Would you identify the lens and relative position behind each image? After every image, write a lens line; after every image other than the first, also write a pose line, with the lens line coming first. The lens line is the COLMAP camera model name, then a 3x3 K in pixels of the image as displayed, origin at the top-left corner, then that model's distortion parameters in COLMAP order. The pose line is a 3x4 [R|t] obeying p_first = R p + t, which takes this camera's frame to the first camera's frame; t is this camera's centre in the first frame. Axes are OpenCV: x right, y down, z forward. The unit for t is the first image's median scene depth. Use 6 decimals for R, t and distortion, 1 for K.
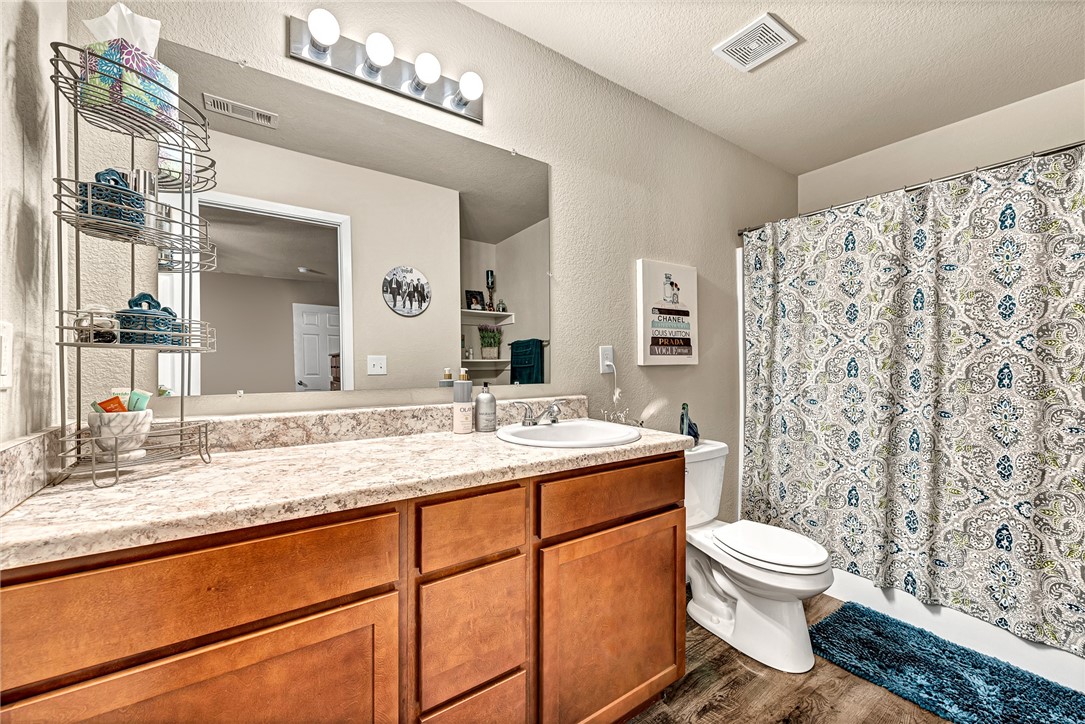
lens RADIAL K [[435.0, 0, 548.9], [0, 435.0, 363.5], [0, 0, 1]] dist [0.001451, -0.000350]
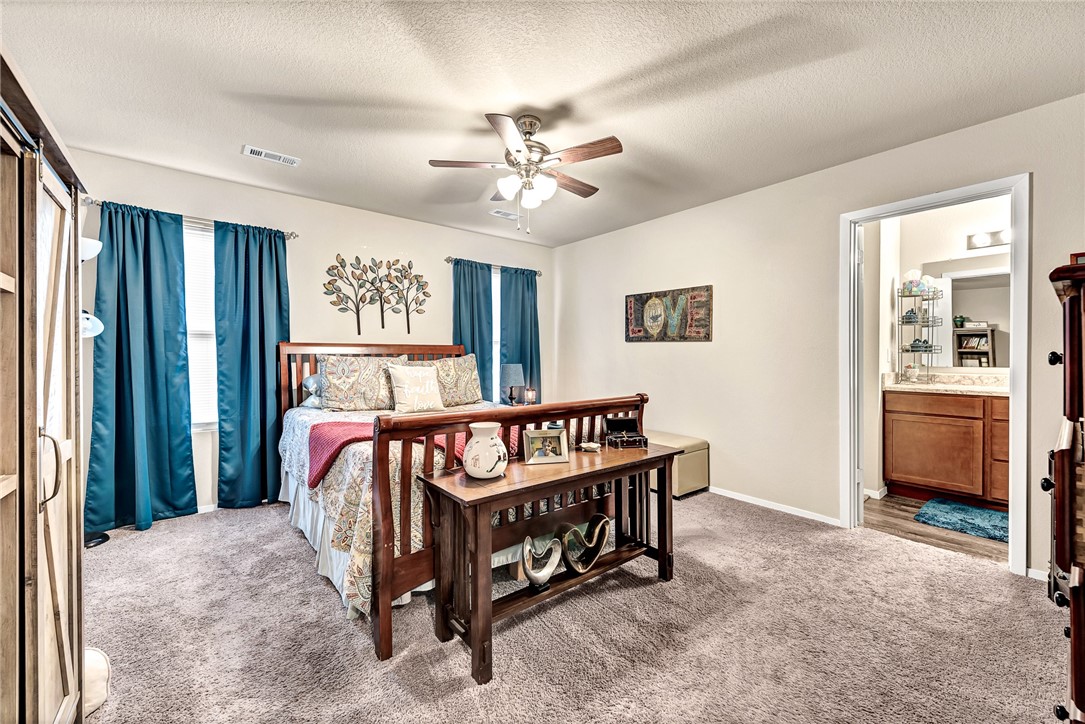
lens RADIAL K [[435.0, 0, 540.2], [0, 435.0, 361.8], [0, 0, 1]] dist [0.001451, -0.000350]
pose [[0.061638, 0.008427, -0.998063, 3.115058], [-0.001521, 0.999964, 0.008349, 0.018894], [0.998097, 0.001004, 0.061648, -2.948149]]
